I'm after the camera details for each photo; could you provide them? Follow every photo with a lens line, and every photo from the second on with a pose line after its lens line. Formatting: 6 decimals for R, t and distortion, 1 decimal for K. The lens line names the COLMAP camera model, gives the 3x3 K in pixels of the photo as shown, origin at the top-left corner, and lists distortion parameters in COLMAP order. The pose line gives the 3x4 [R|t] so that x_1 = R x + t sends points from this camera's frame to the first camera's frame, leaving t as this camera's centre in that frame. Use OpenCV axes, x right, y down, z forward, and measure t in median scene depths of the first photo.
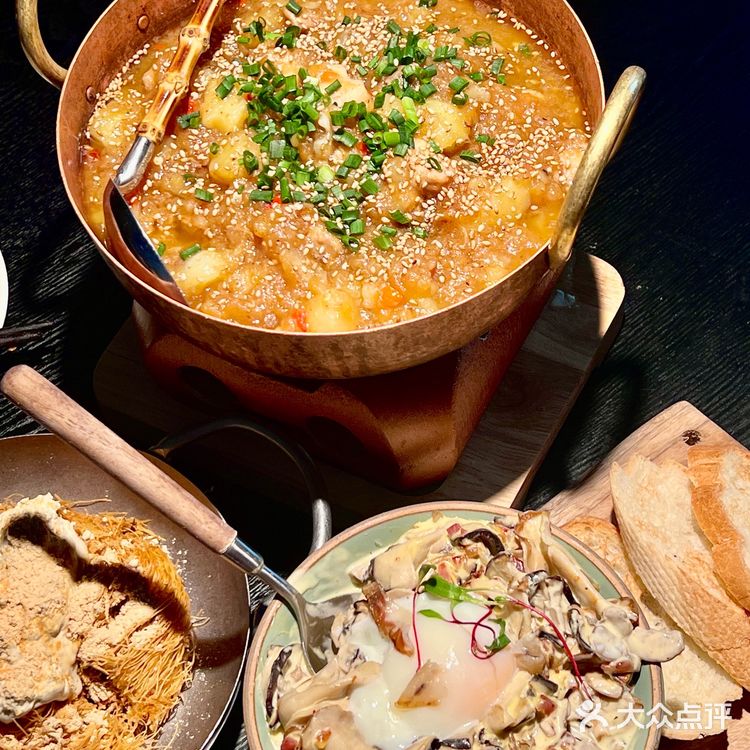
lens RADIAL K [[1552.2, 0, 375.5], [0, 1552.2, 372.0], [0, 0, 1]] dist [0.520346, 0.000000]
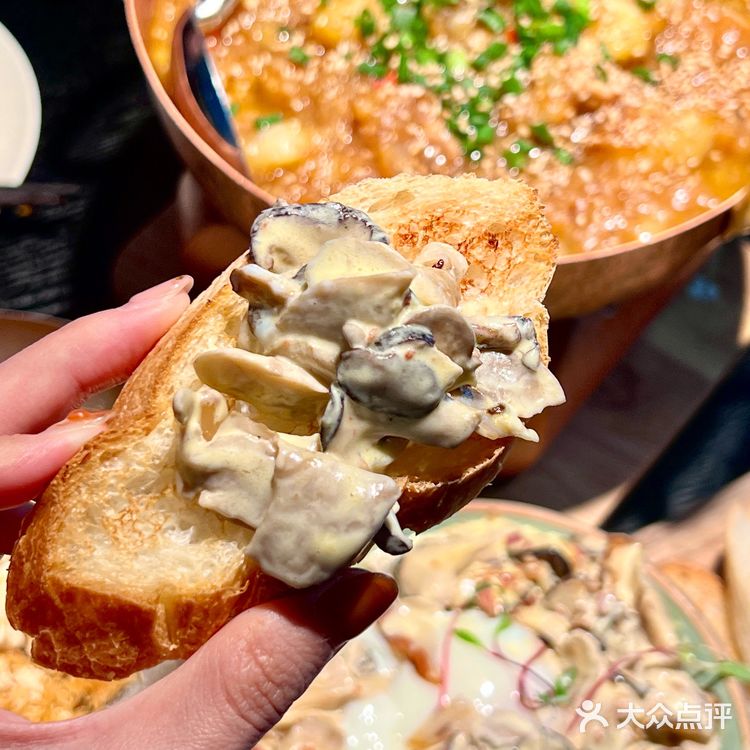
lens RADIAL K [[1552.2, 0, 373.8], [0, 1552.2, 377.0], [0, 0, 1]] dist [0.520346, 0.000000]
pose [[0.978057, 0.207848, -0.014243, -0.028774], [-0.207638, 0.978092, 0.014912, 0.024014], [0.017030, -0.011627, 0.999787, 0.213325]]
